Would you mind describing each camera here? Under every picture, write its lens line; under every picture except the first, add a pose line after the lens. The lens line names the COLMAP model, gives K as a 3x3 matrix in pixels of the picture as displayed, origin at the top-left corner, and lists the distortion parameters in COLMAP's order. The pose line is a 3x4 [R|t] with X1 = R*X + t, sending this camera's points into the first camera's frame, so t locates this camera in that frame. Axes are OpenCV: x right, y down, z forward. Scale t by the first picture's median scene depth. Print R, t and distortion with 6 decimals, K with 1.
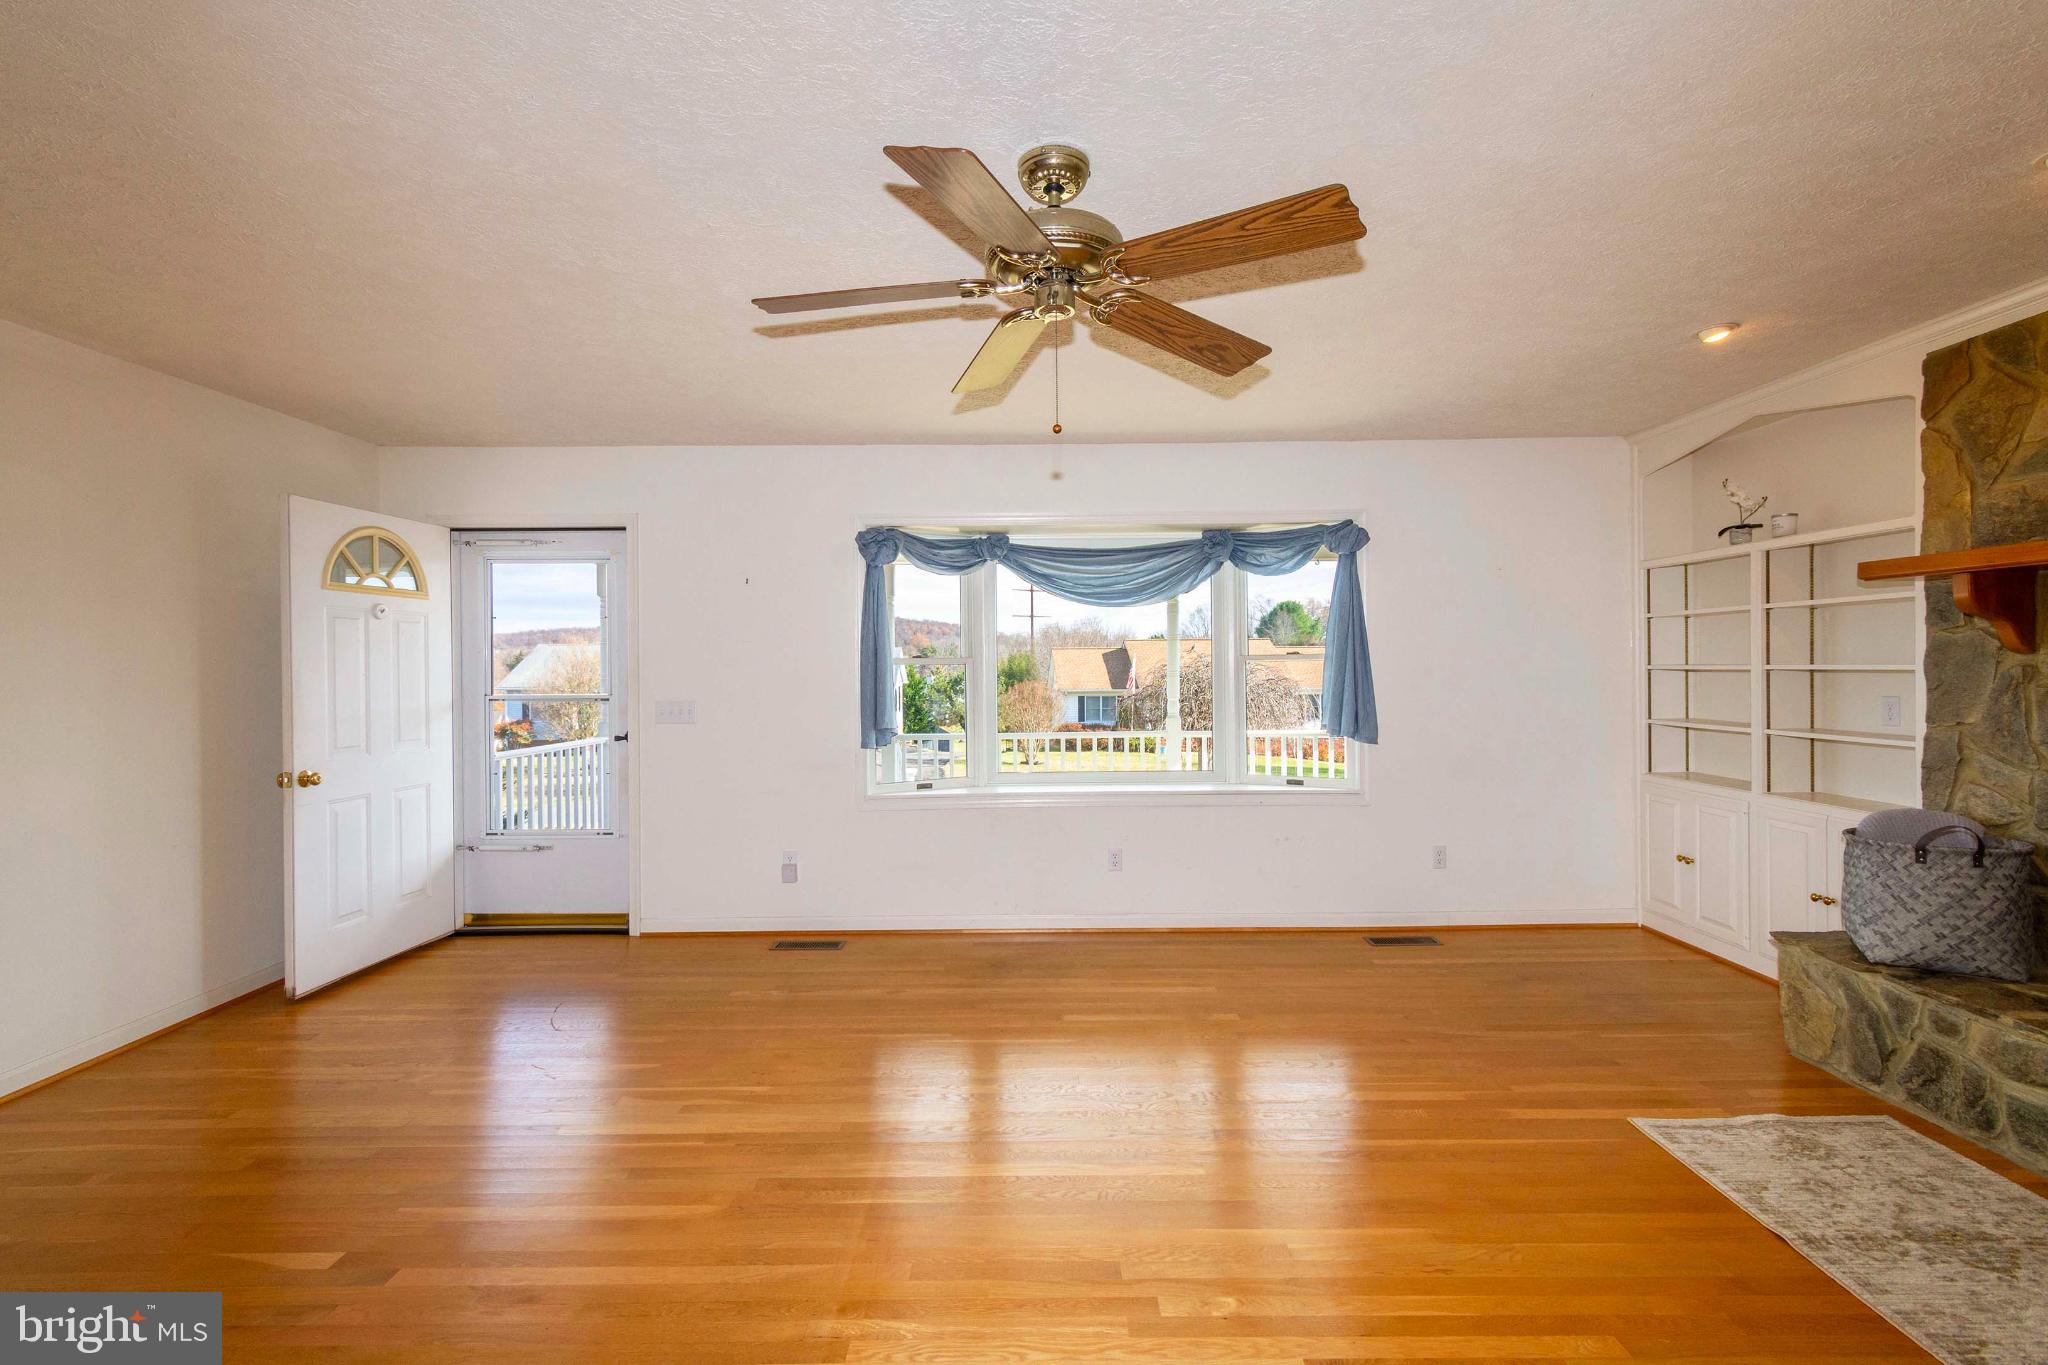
lens RADIAL K [[902.9, 0, 1035.0], [0, 902.9, 673.1], [0, 0, 1]] dist [0.002720, -0.000655]
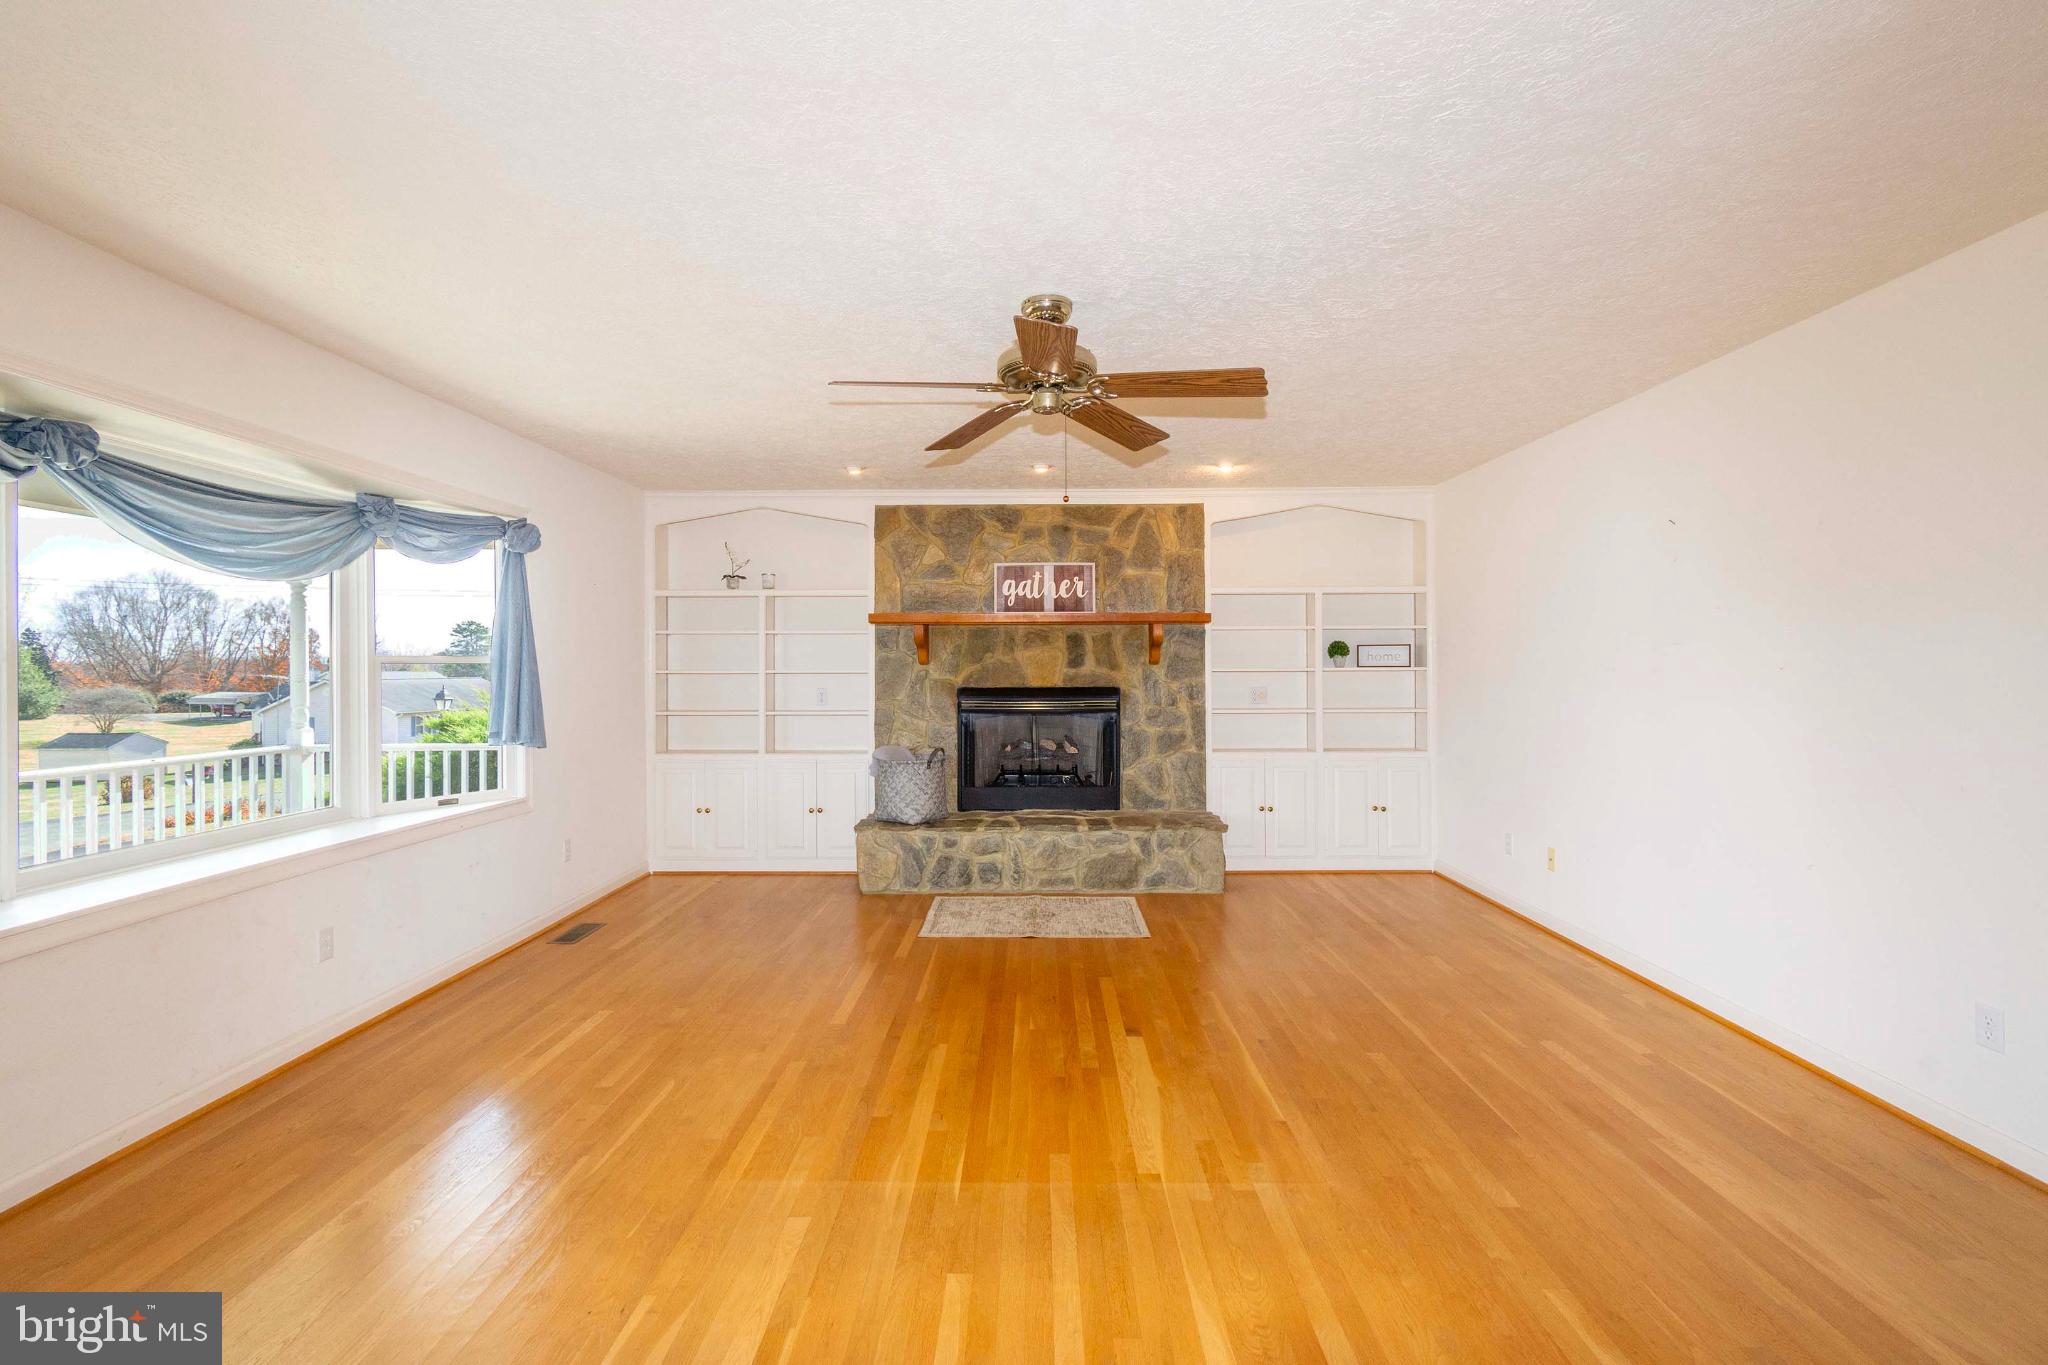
lens RADIAL K [[902.9, 0, 1022.4], [0, 902.9, 677.8], [0, 0, 1]] dist [0.002720, -0.000655]
pose [[0.019426, -0.002508, 0.999808, -0.947770], [0.008692, 0.999959, 0.002340, 0.005679], [-0.999774, 0.008645, 0.019447, 0.703706]]
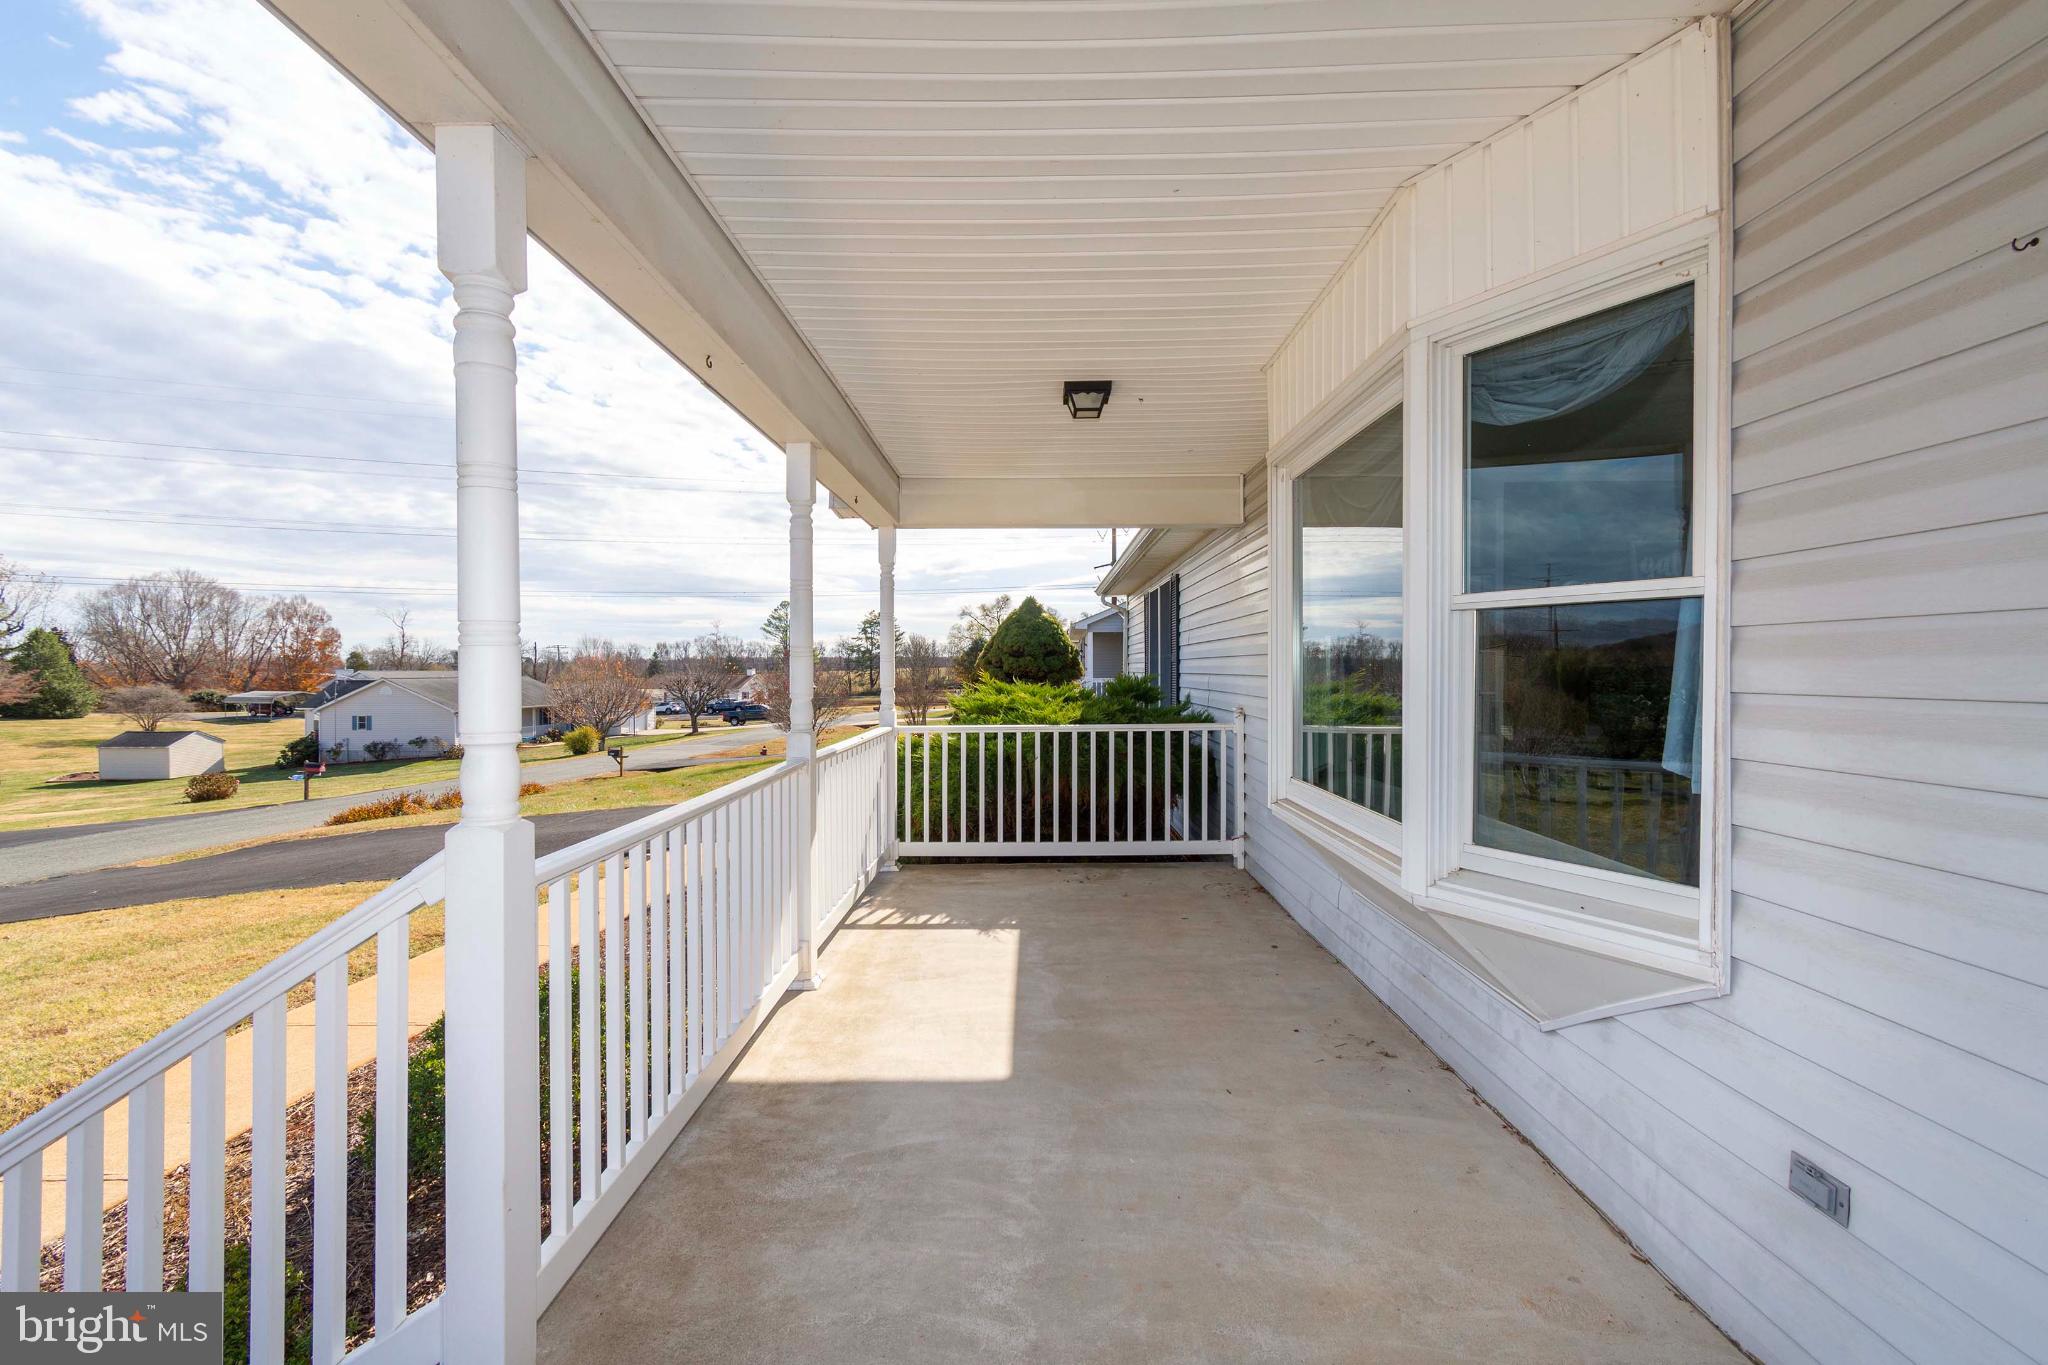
lens RADIAL K [[902.9, 0, 1027.4], [0, 902.9, 680.8], [0, 0, 1]] dist [0.002720, -0.000655]
pose [[0.017845, -0.005127, 0.999828, -0.997802], [0.007930, 0.999956, 0.004986, 0.030780], [-0.999809, 0.007839, 0.017885, 1.808209]]
